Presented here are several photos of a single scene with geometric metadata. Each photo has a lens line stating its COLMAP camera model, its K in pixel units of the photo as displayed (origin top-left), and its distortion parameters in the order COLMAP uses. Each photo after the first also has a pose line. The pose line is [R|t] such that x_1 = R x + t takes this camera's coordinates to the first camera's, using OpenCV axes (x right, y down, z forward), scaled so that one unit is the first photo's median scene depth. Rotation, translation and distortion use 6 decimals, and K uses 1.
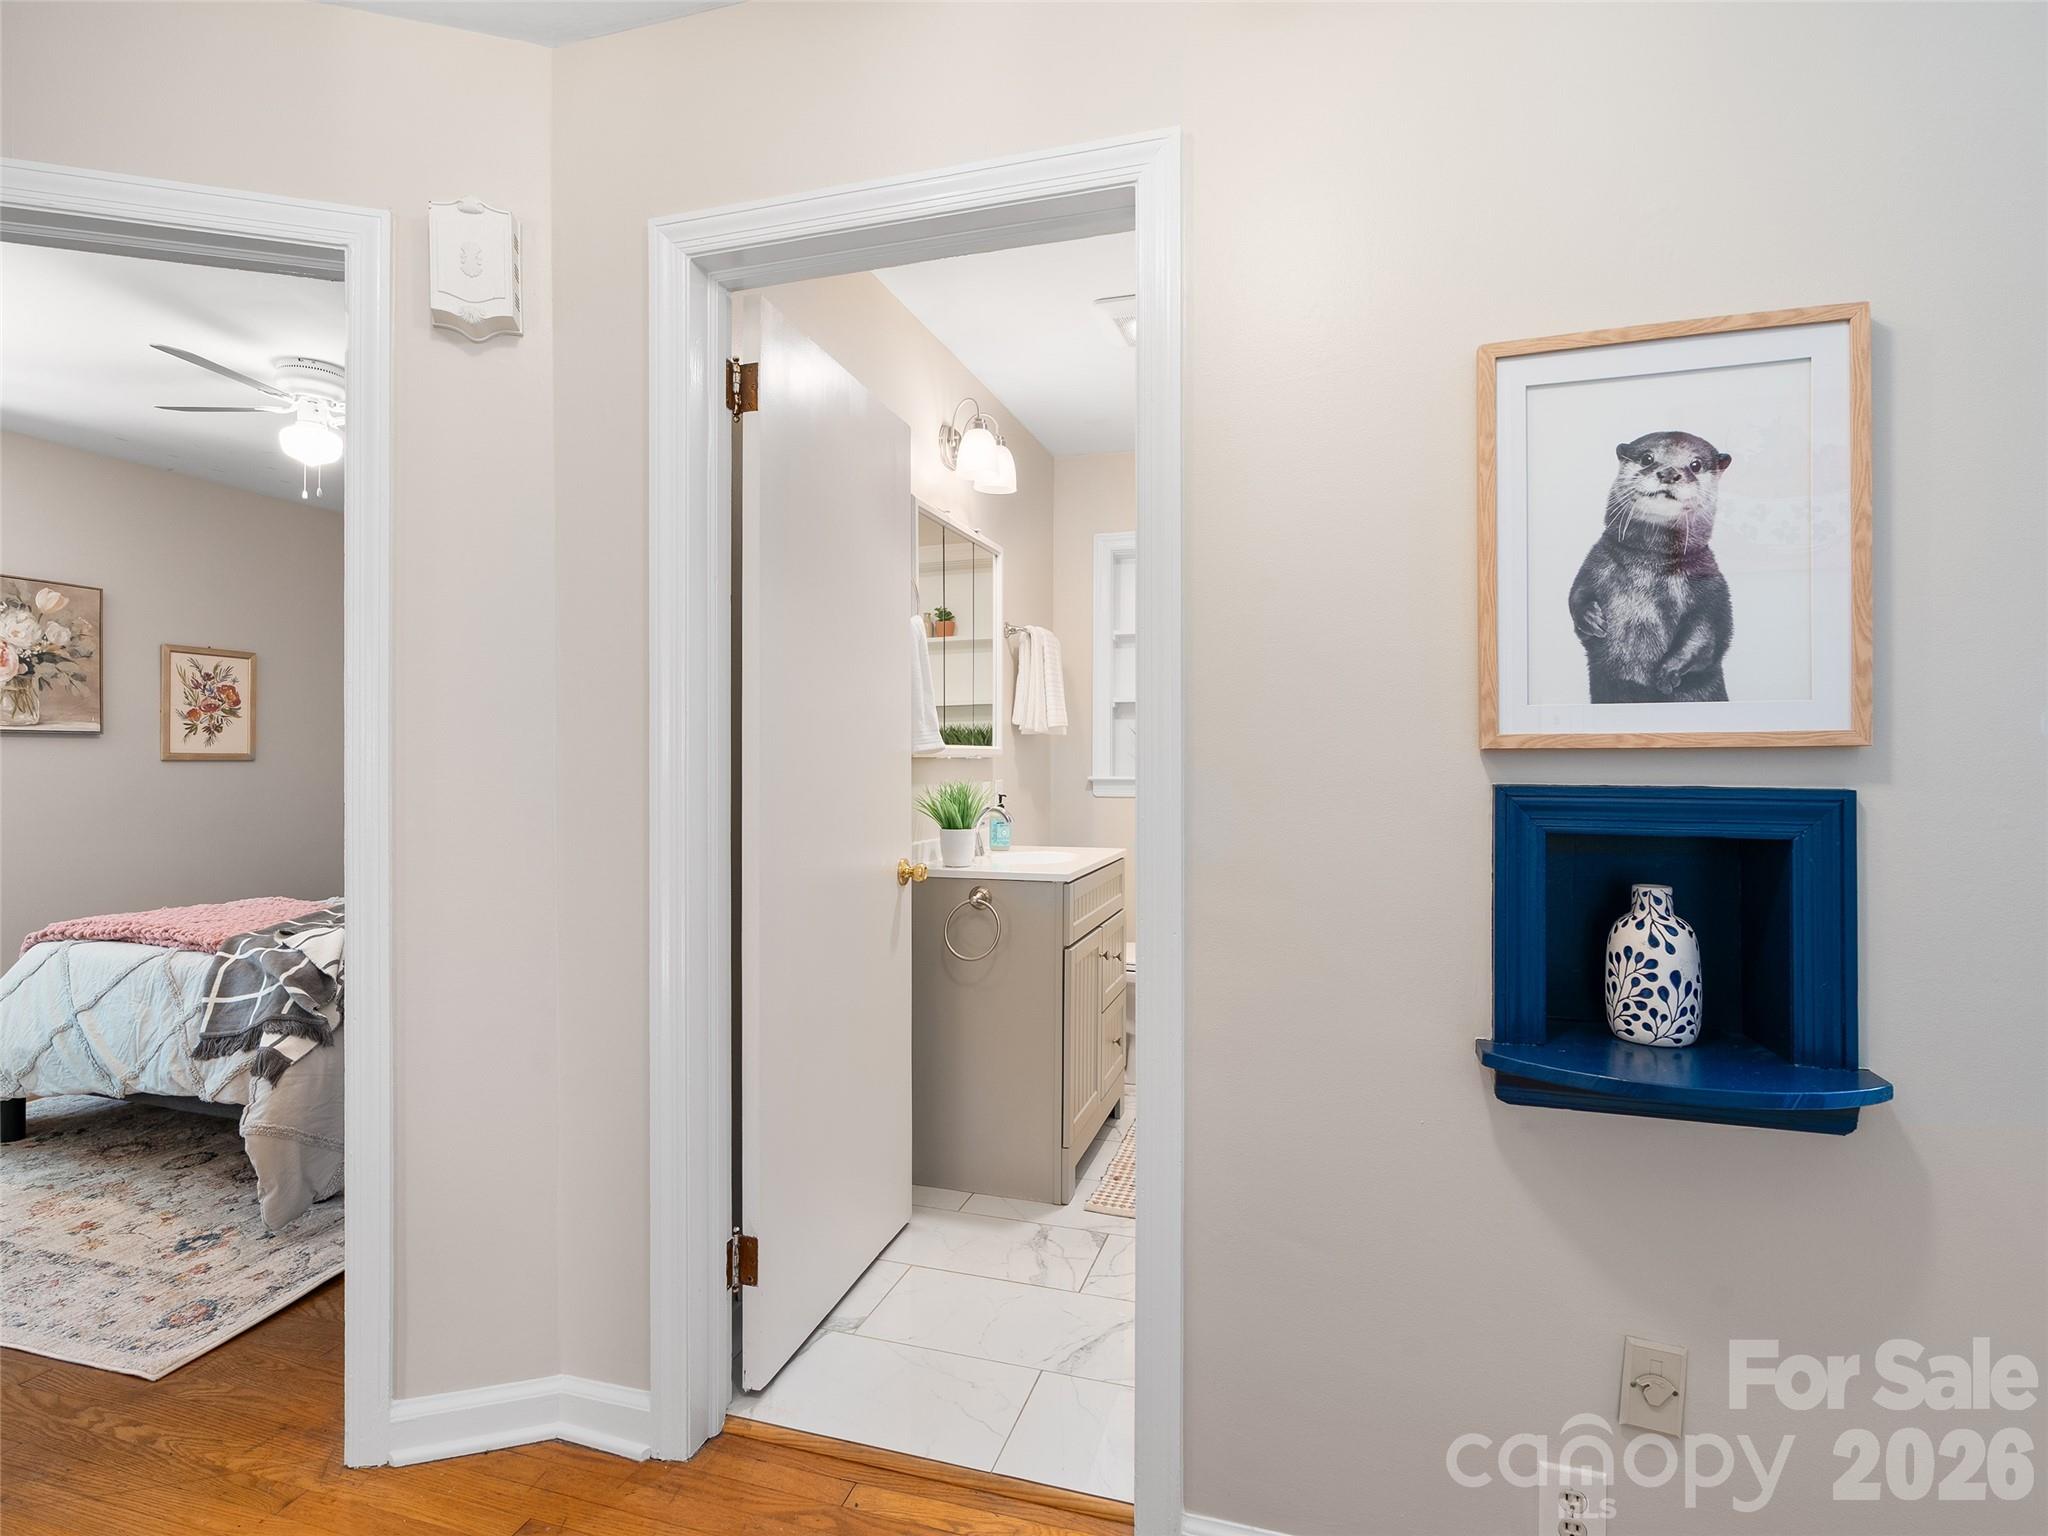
lens RADIAL K [[1040.9, 0, 1021.1], [0, 1040.9, 758.4], [0, 0, 1]] dist [-0.003087, 0.001286]
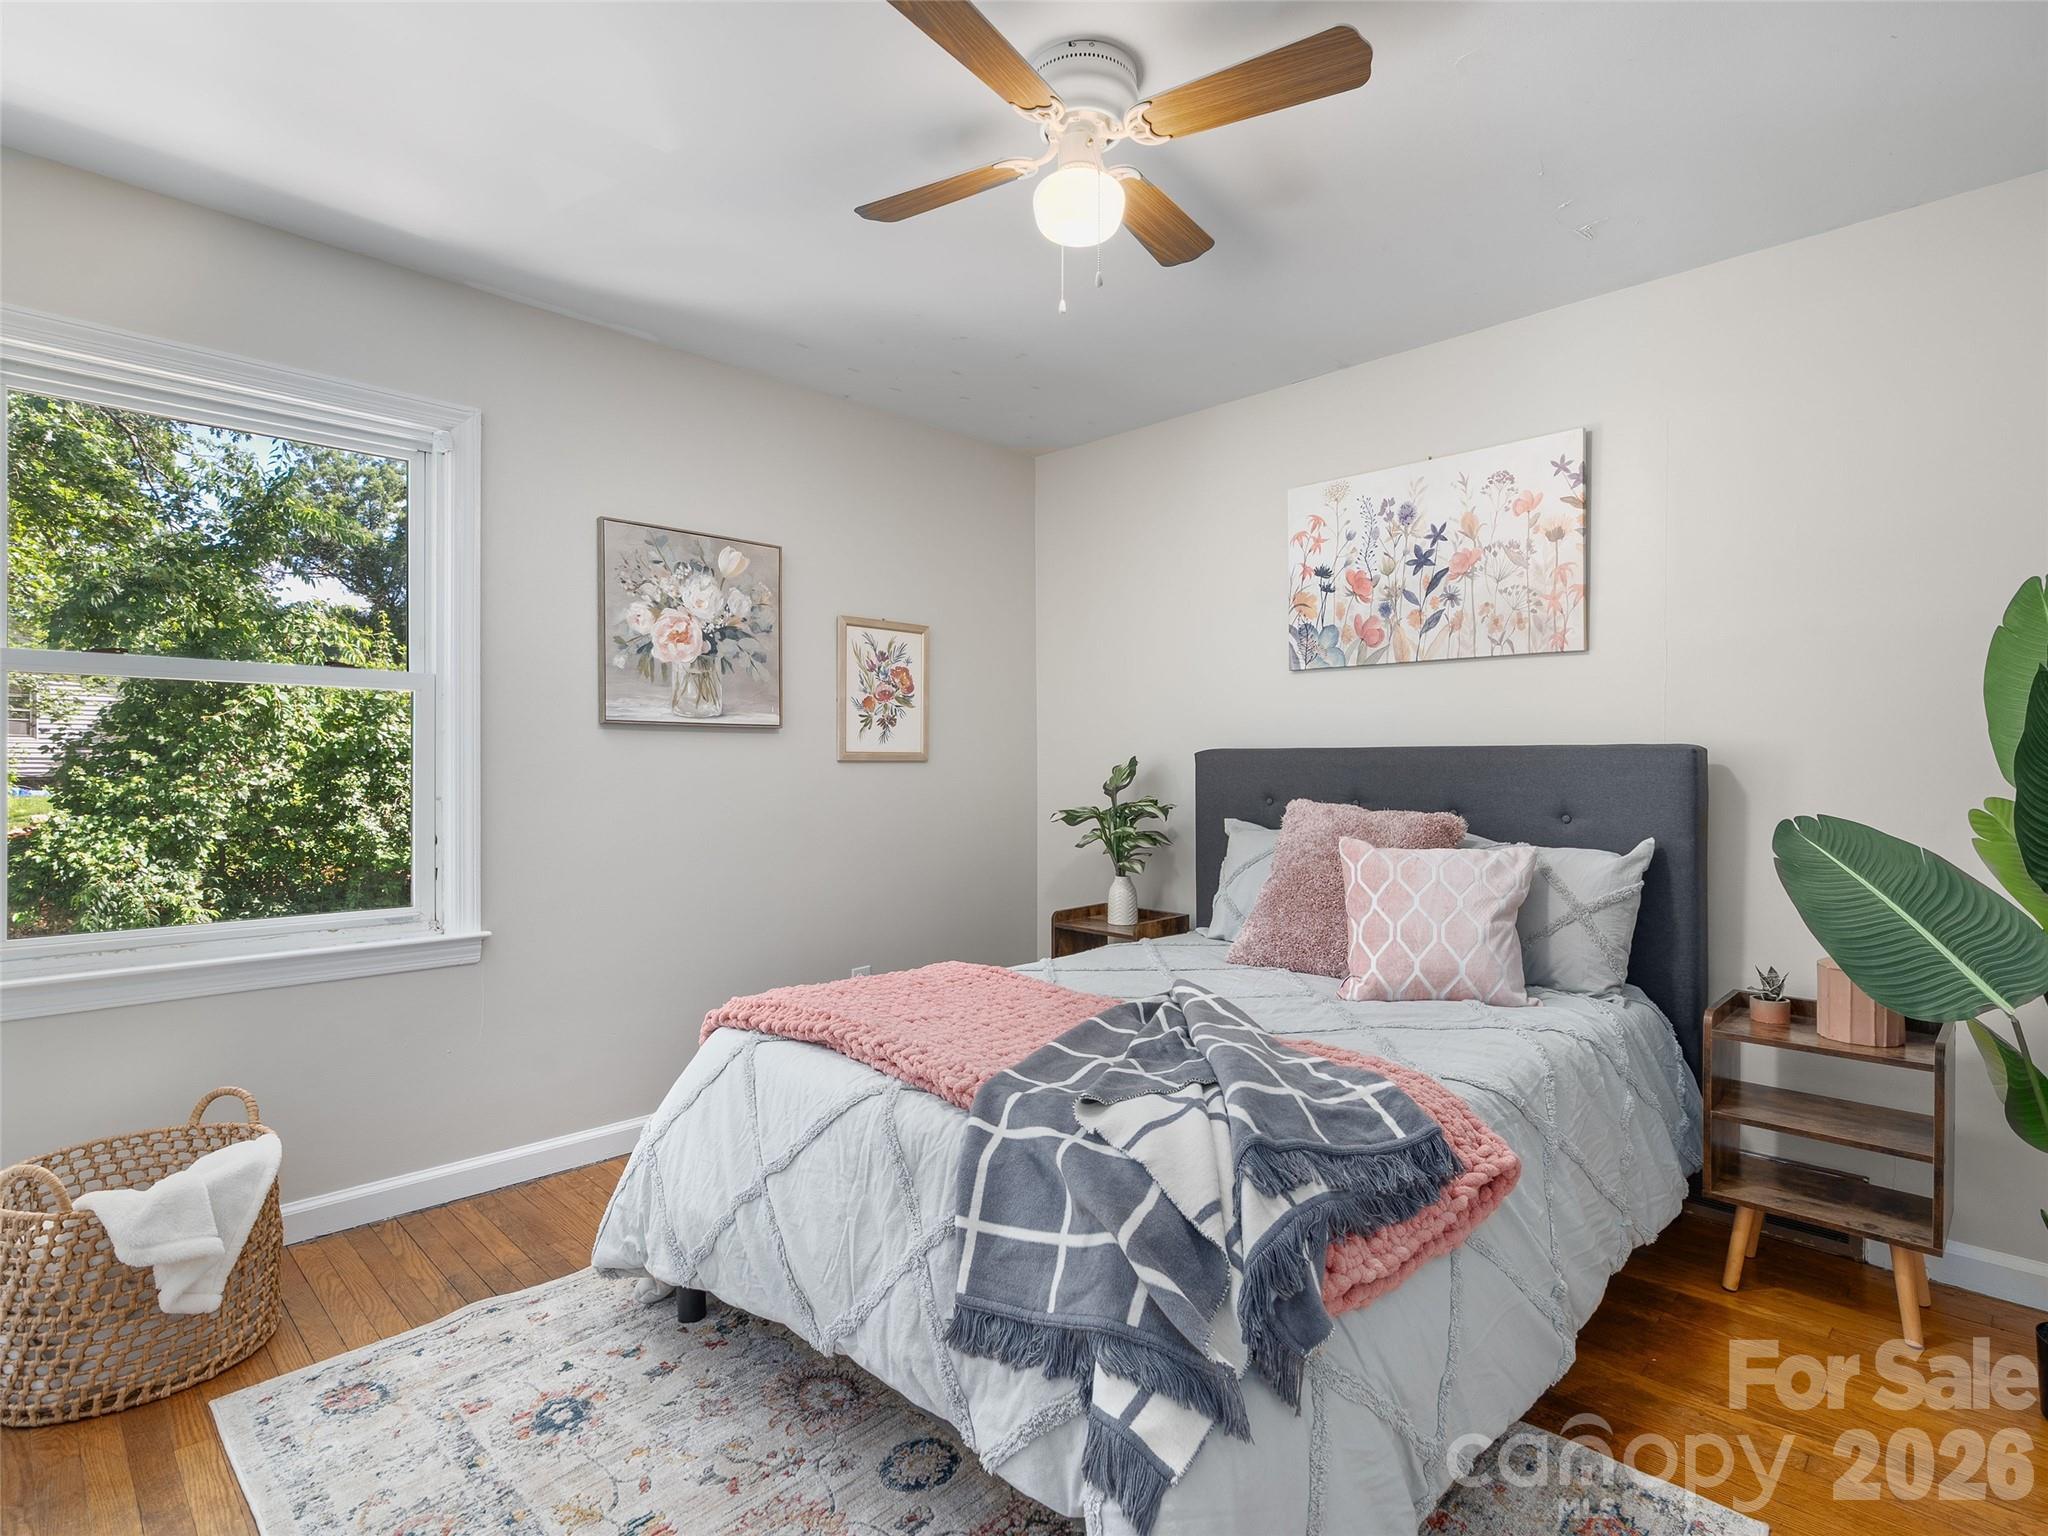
lens RADIAL K [[1040.9, 0, 1021.1], [0, 1040.9, 758.4], [0, 0, 1]] dist [-0.003087, 0.001286]
pose [[0.887092, -0.002571, -0.461585, -0.371905], [0.001205, 0.999994, -0.003253, 0.002817], [0.461591, 0.002330, 0.887090, 0.397062]]
